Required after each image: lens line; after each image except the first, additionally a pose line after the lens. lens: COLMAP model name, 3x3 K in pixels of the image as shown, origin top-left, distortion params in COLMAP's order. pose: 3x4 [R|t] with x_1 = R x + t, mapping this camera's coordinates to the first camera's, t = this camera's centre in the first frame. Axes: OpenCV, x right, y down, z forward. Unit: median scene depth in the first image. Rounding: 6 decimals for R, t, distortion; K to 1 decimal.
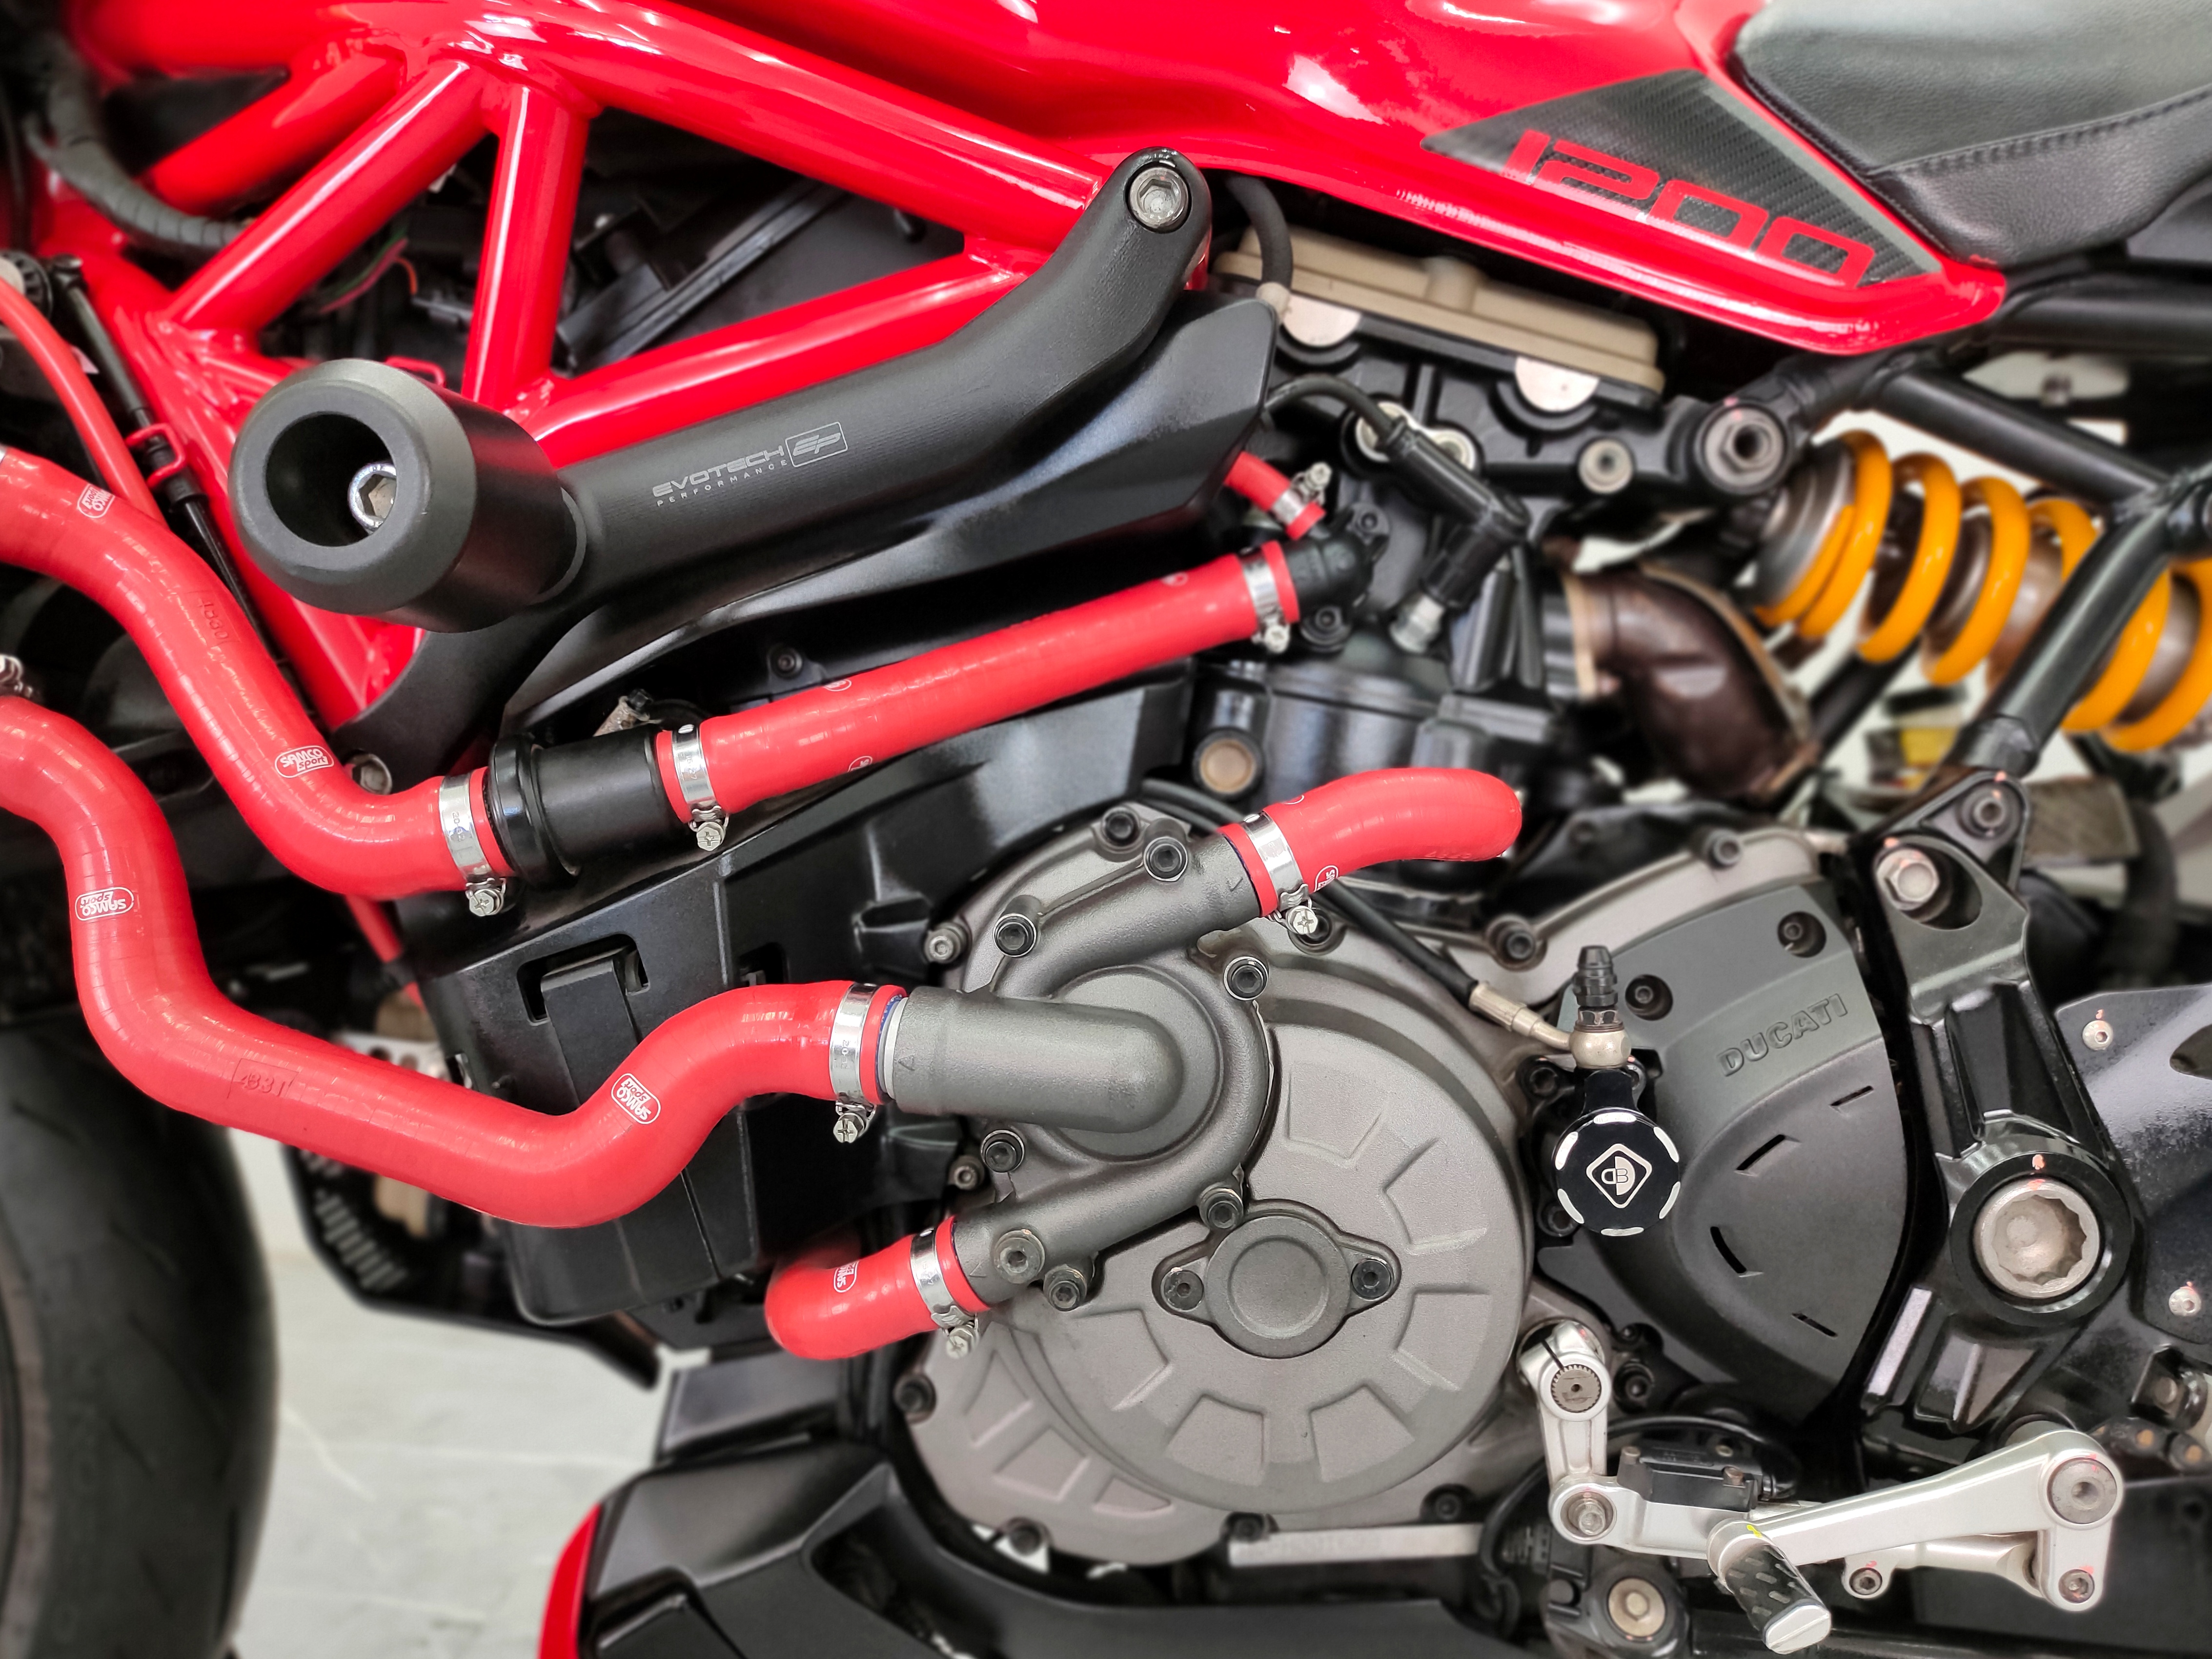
lens RADIAL K [[1718.5, 0, 1094.2], [0, 1718.5, 829.4], [0, 0, 1]] dist [0.050293, -0.071678]
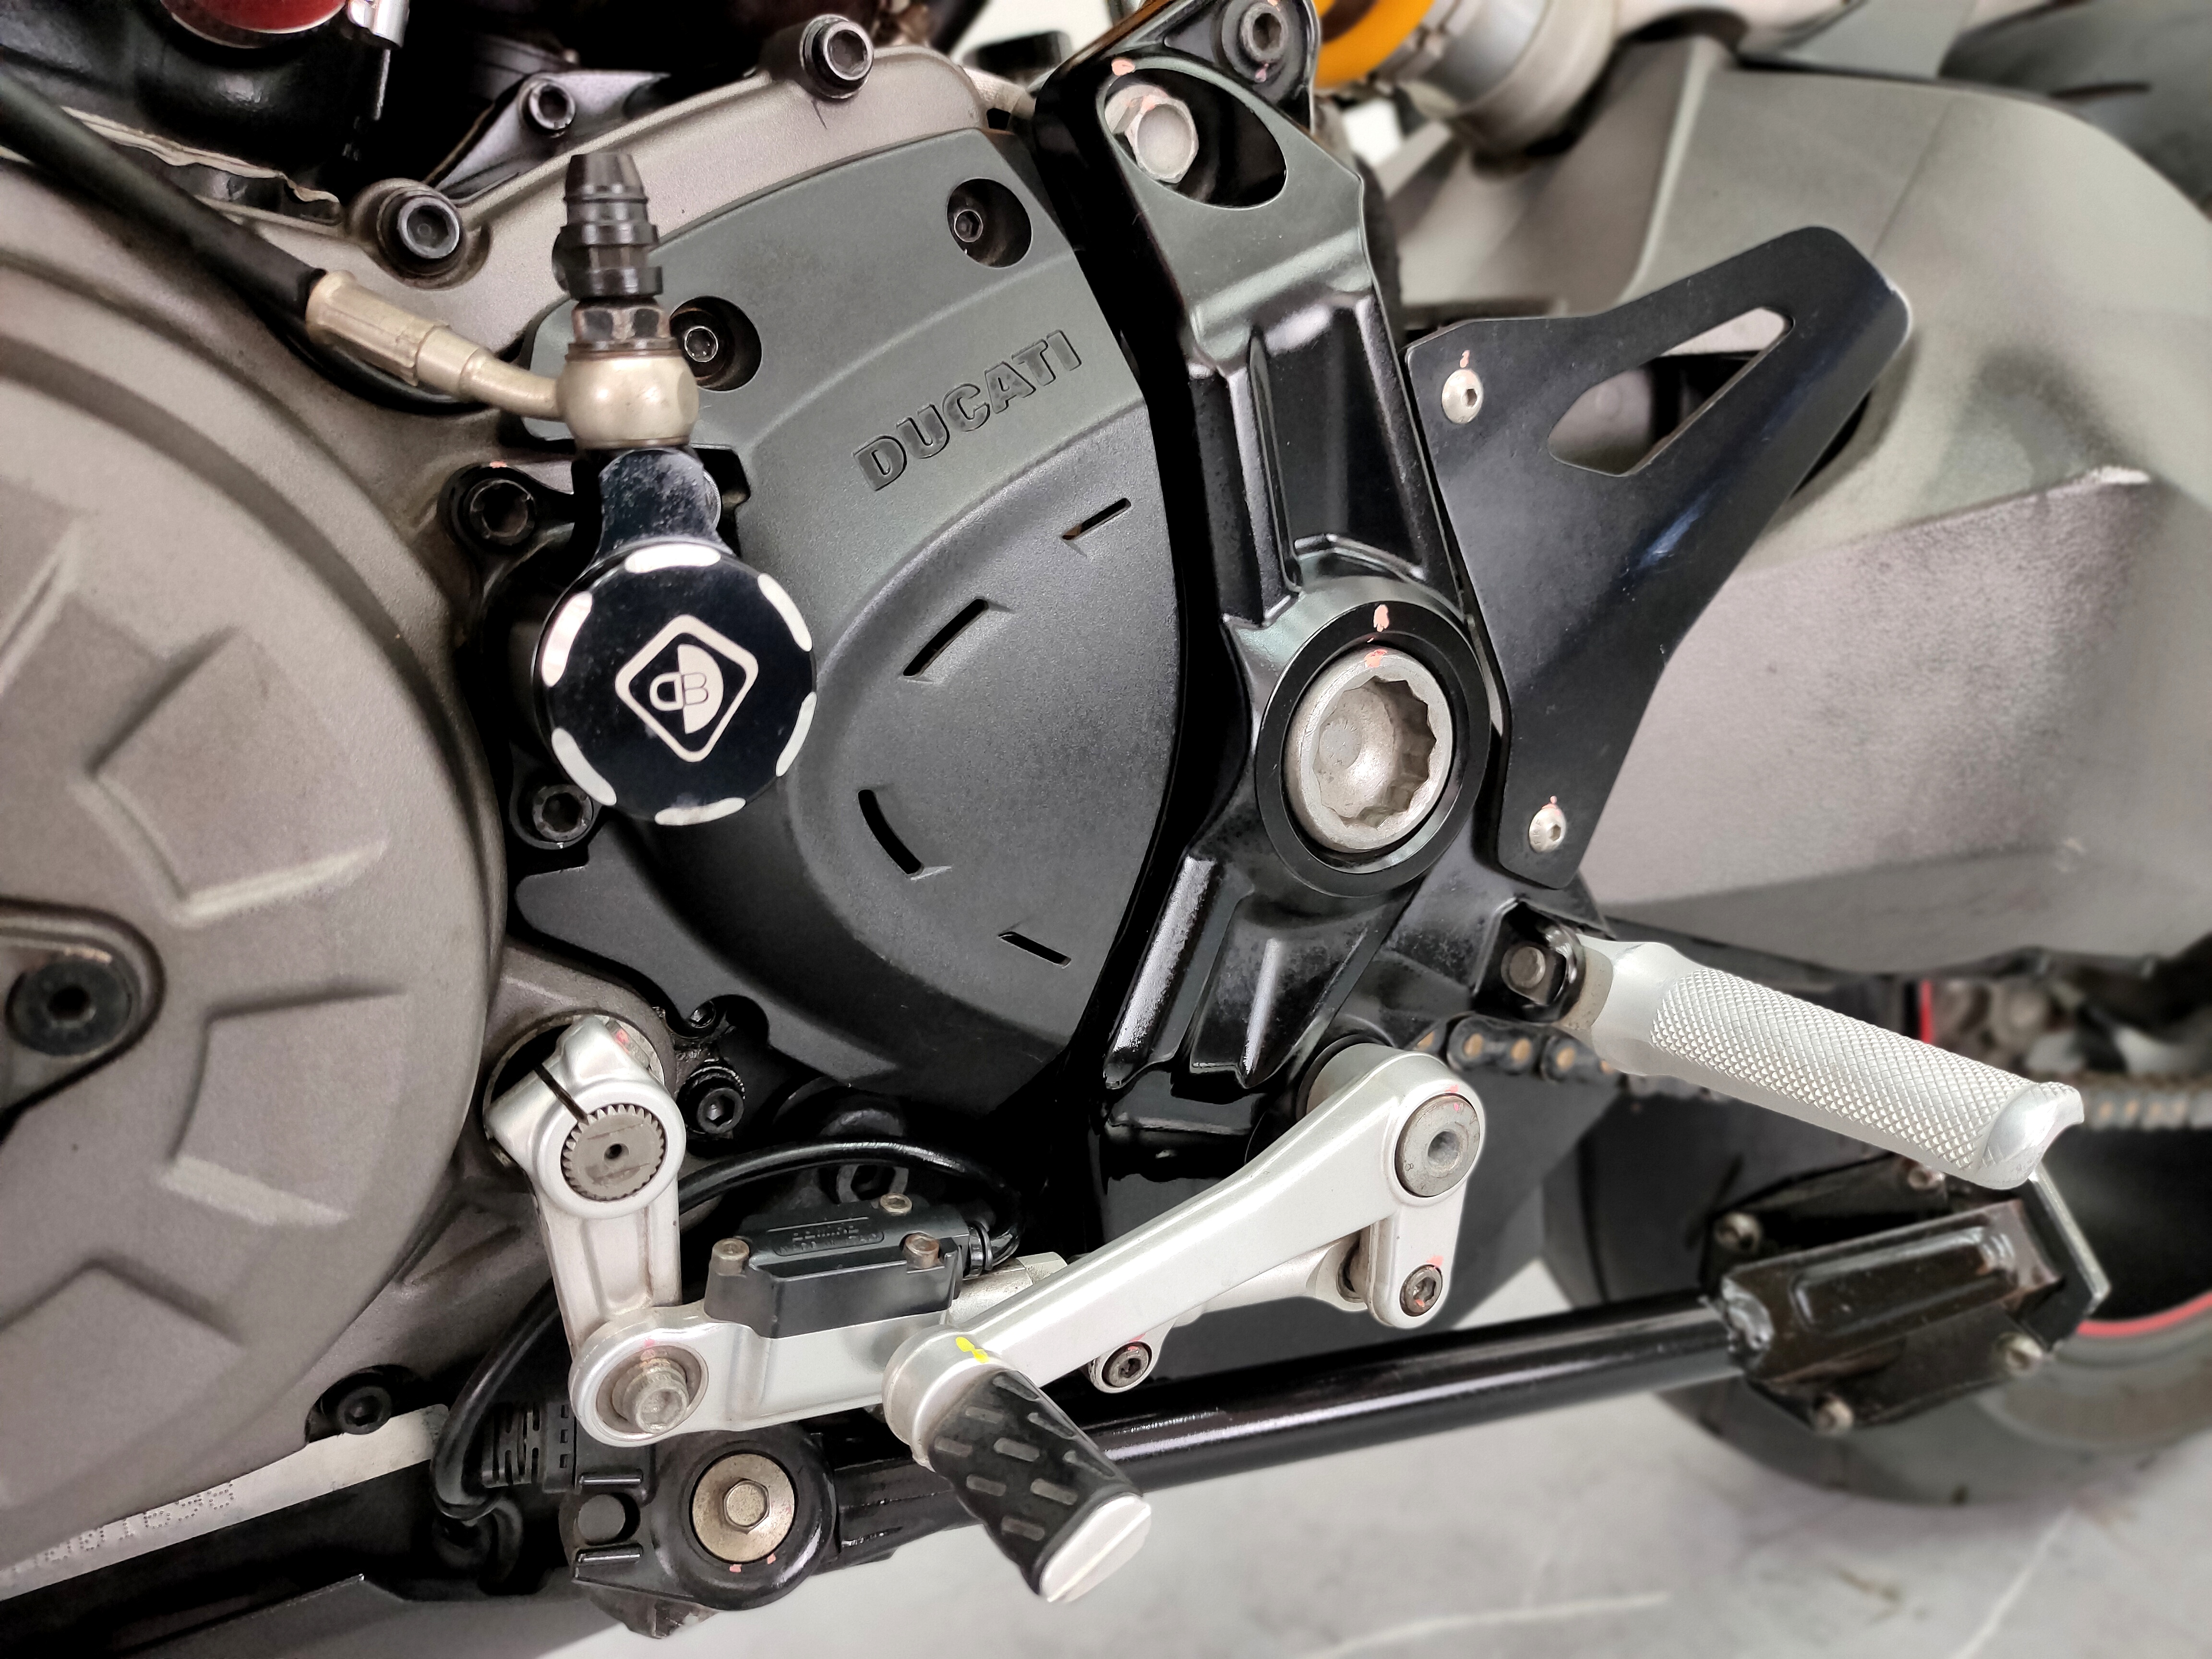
lens RADIAL K [[1718.6, 0, 1094.2], [0, 1718.6, 829.4], [0, 0, 1]] dist [0.050293, -0.071678]
pose [[0.836121, -0.108503, 0.537707, 0.143641], [0.004319, 0.981514, 0.191343, 0.146331], [-0.548528, -0.157663, 0.821133, 0.553312]]
